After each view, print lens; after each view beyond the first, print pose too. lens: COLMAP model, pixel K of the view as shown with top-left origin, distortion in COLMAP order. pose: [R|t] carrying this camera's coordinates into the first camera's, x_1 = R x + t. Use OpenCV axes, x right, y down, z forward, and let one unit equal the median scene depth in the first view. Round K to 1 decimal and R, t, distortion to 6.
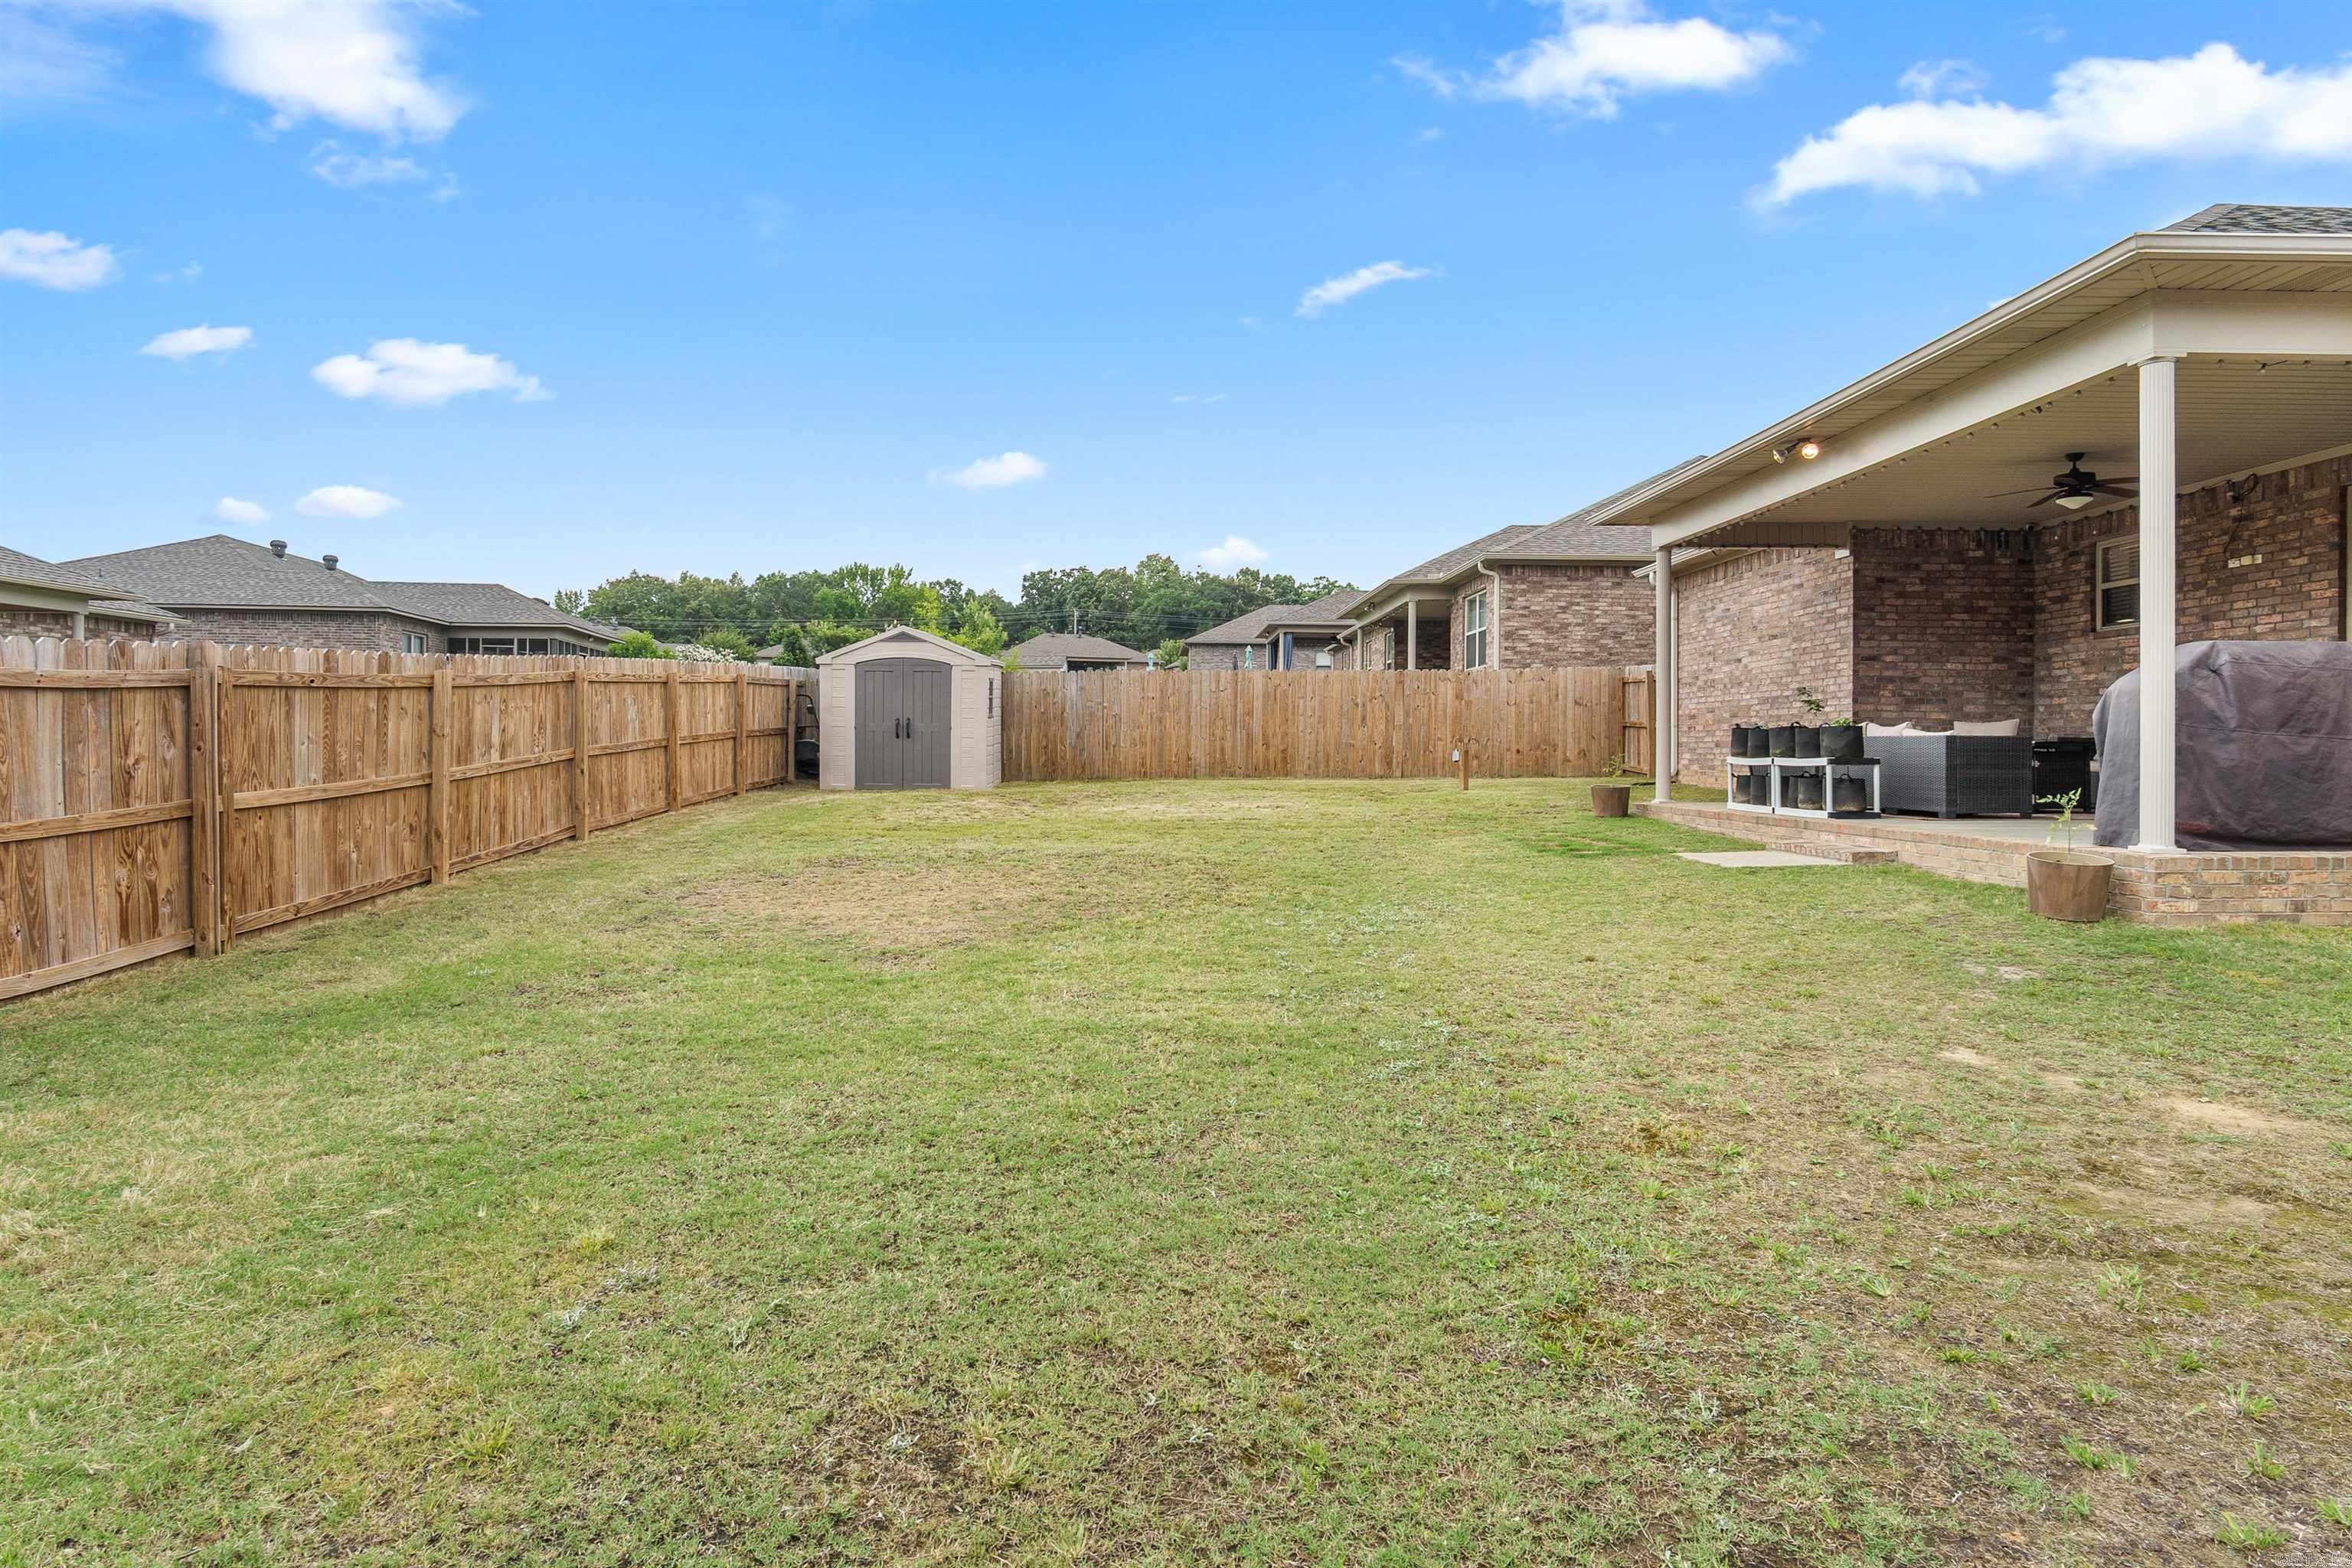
lens RADIAL K [[1274.3, 0, 1190.1], [0, 1274.3, 748.1], [0, 0, 1]] dist [-0.021925, 0.007752]
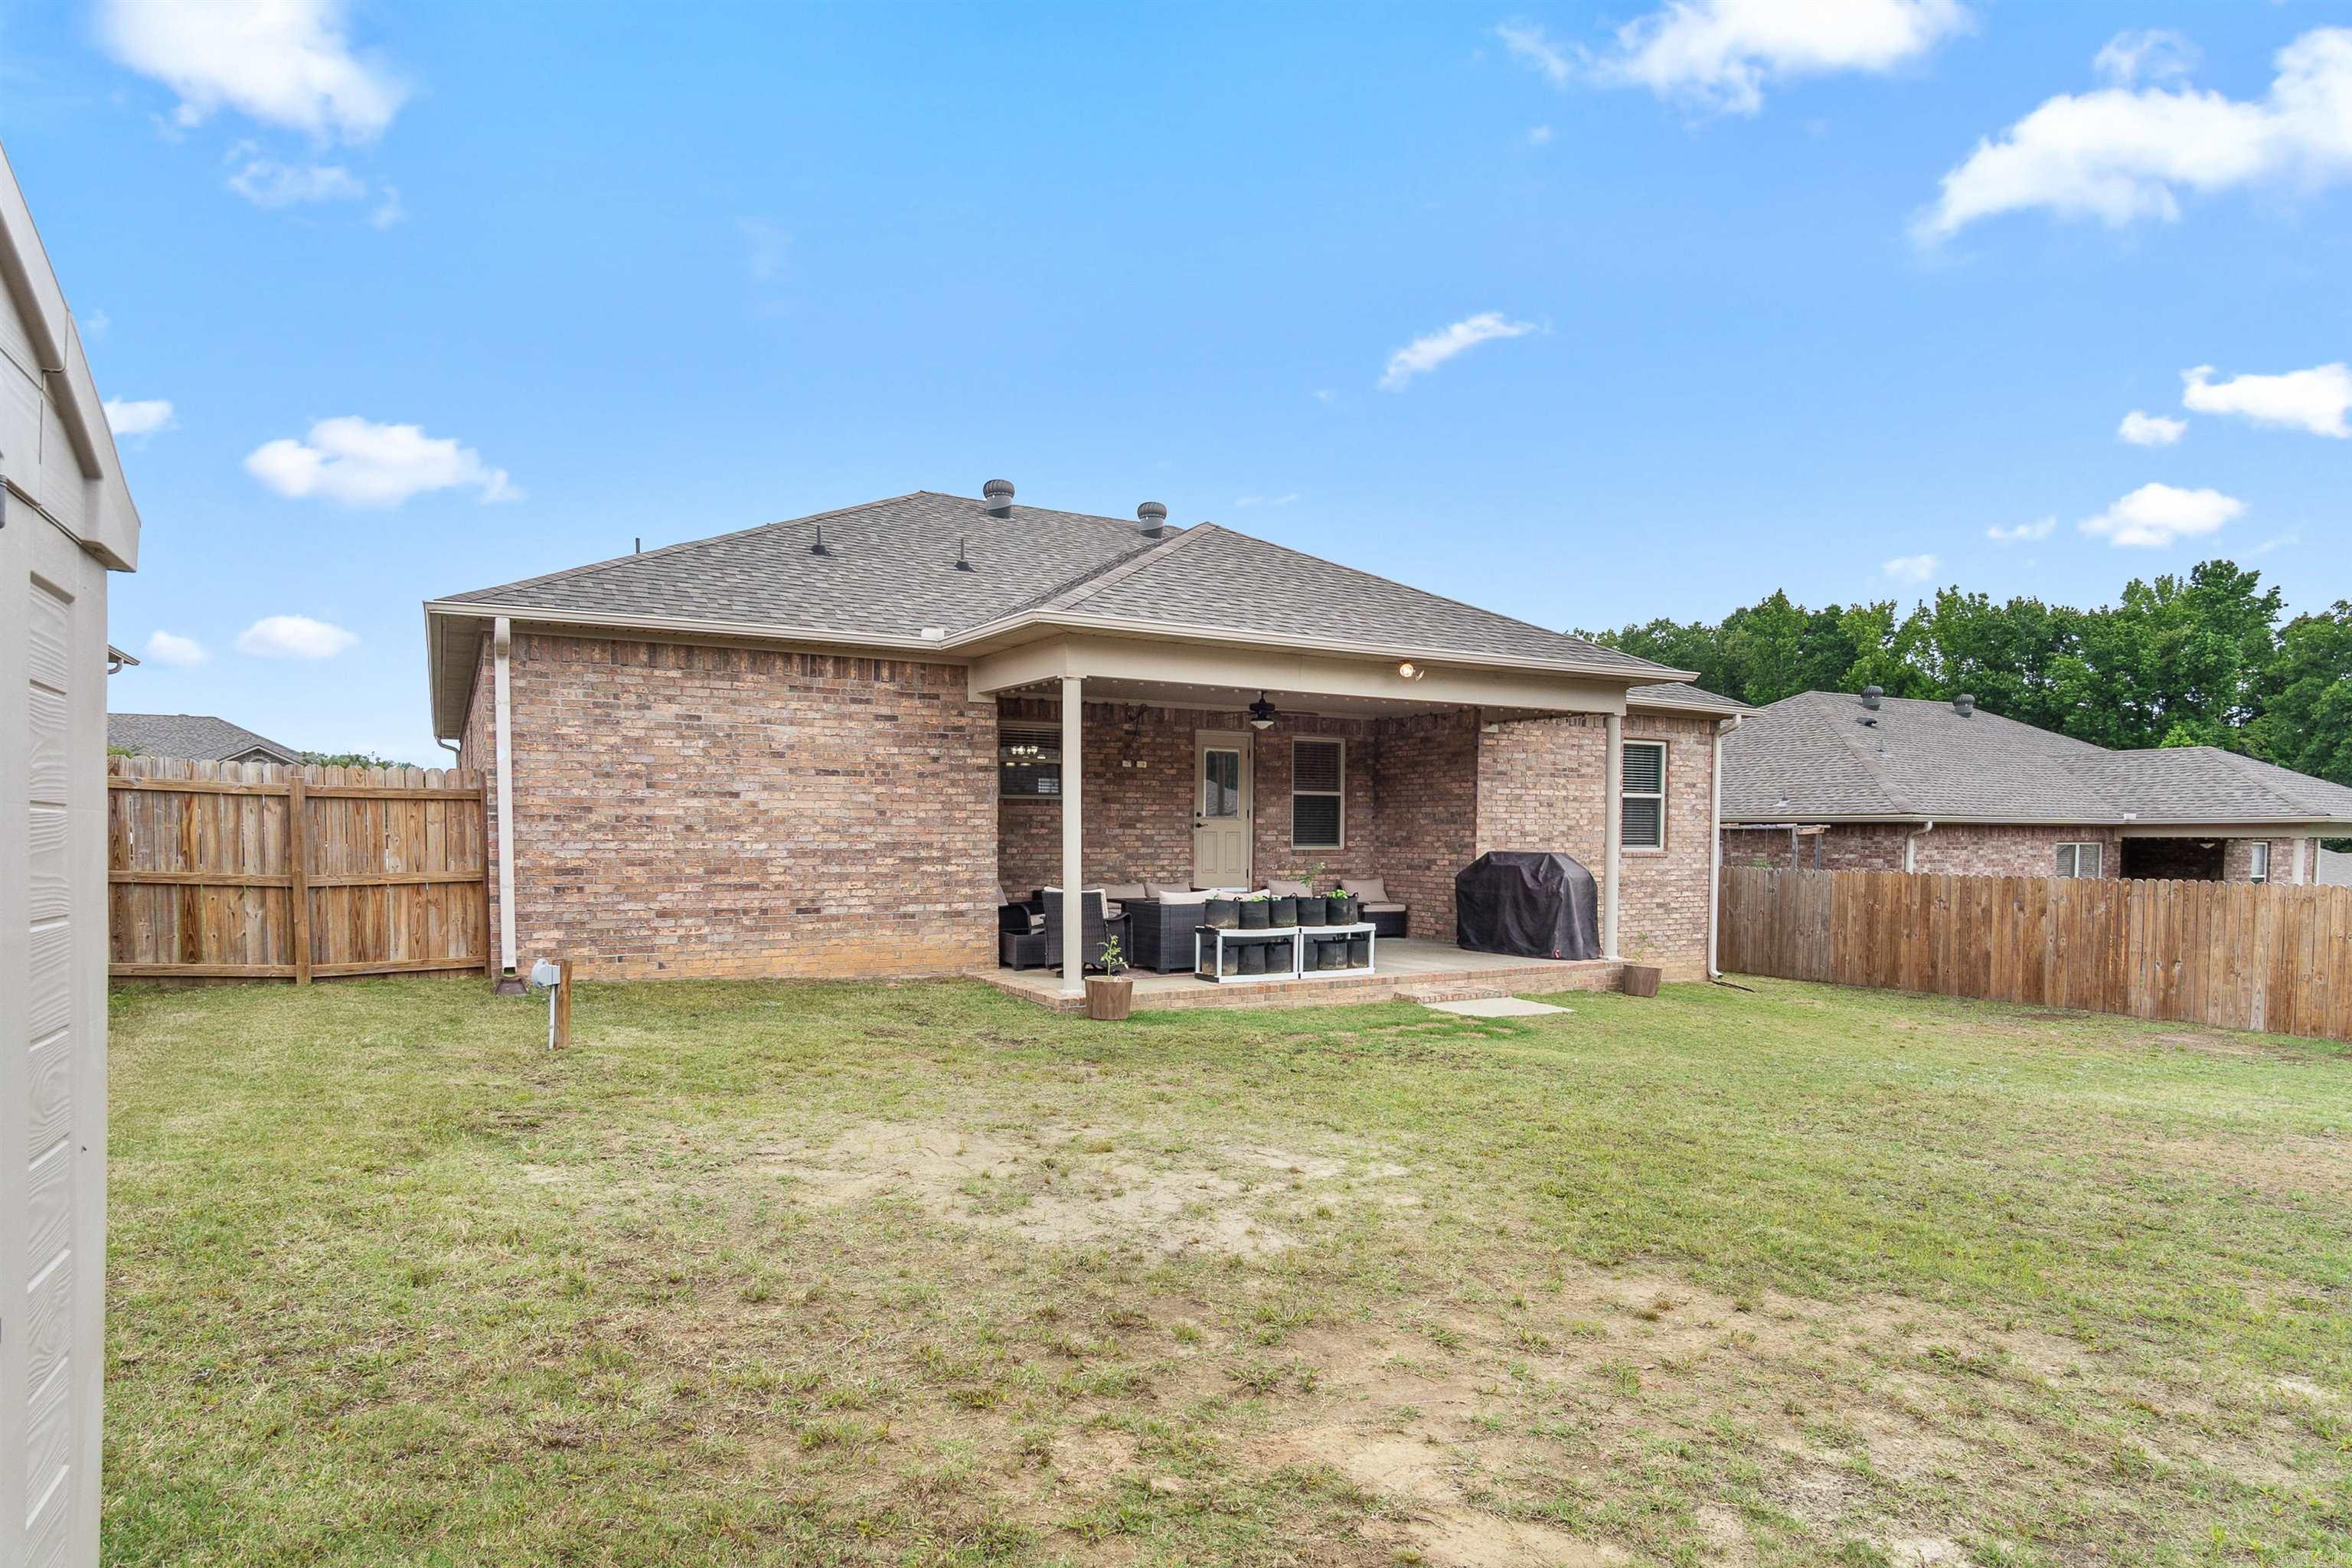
lens RADIAL K [[1274.3, 0, 1186.9], [0, 1274.3, 870.0], [0, 0, 1]] dist [-0.021925, 0.007752]
pose [[-0.458412, -0.030652, 0.888211, -0.373168], [-0.008186, 0.999508, 0.030267, -0.059687], [-0.888702, 0.006604, -0.458437, 1.303220]]
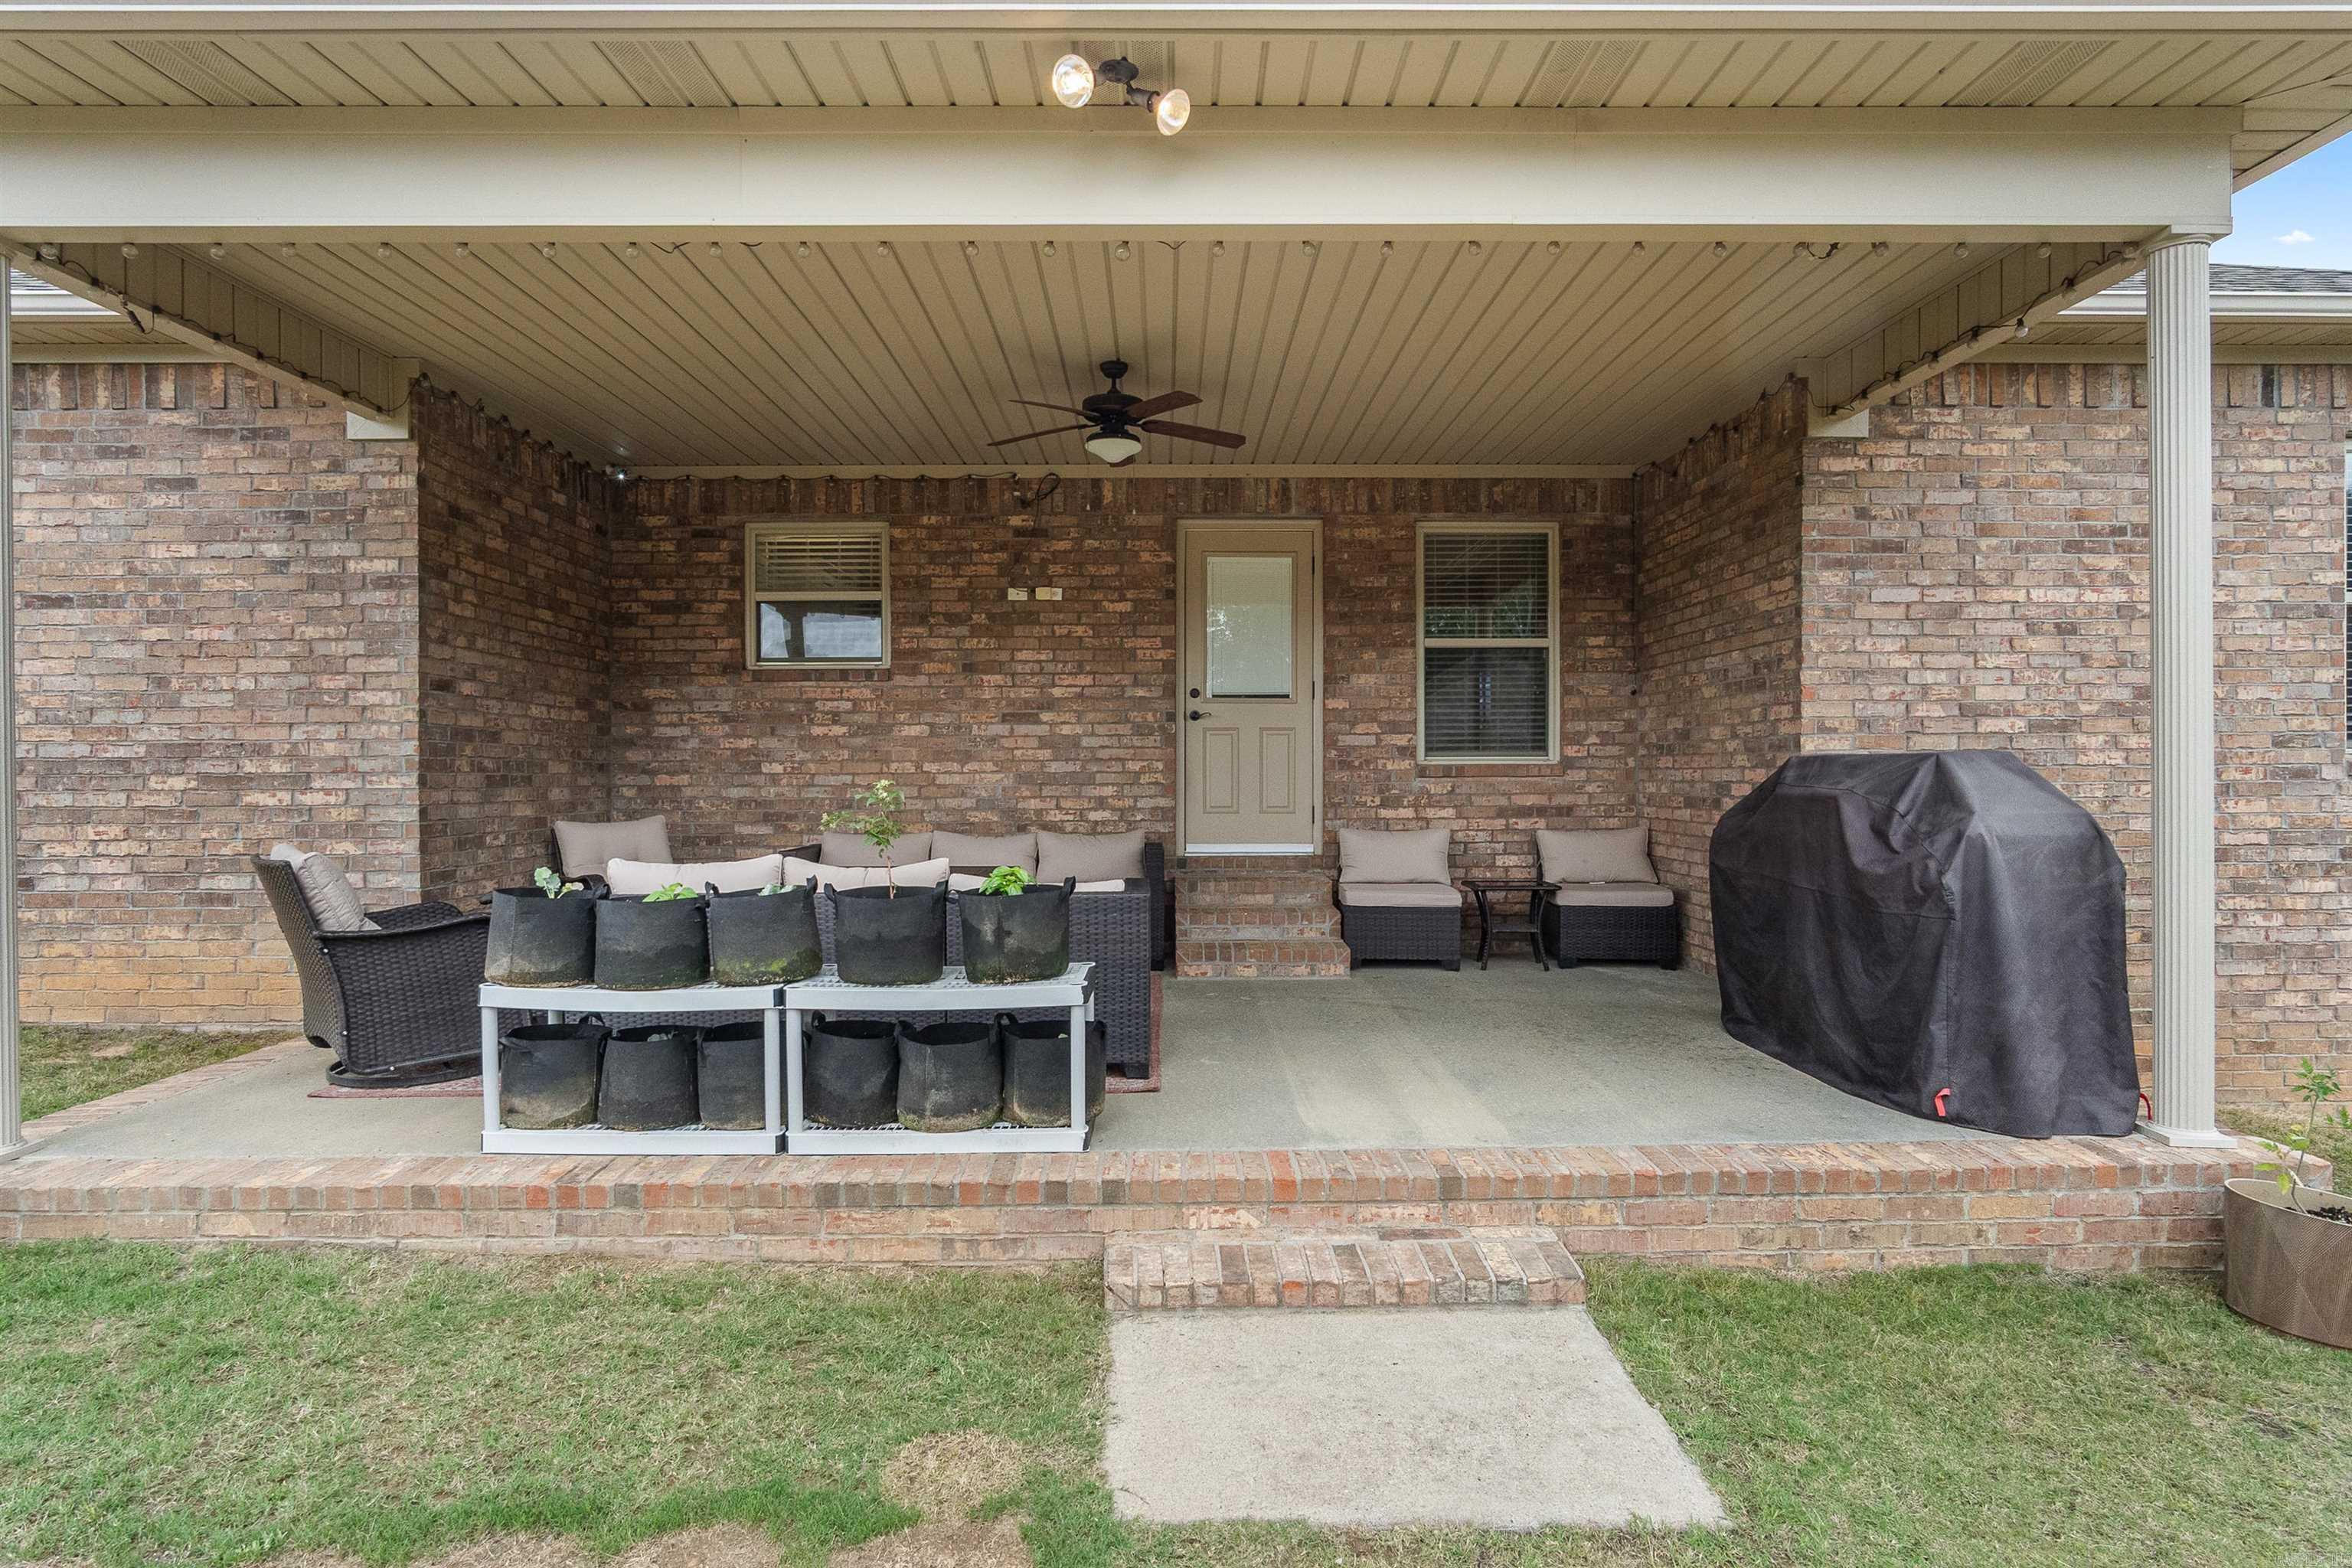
lens RADIAL K [[1274.3, 0, 1182.8], [0, 1274.3, 770.5], [0, 0, 1]] dist [-0.021925, 0.007752]
pose [[0.028303, -0.000410, 0.999599, 0.105136], [0.002792, 0.999996, 0.000331, -0.040542], [-0.999596, 0.002781, 0.028304, 0.729902]]
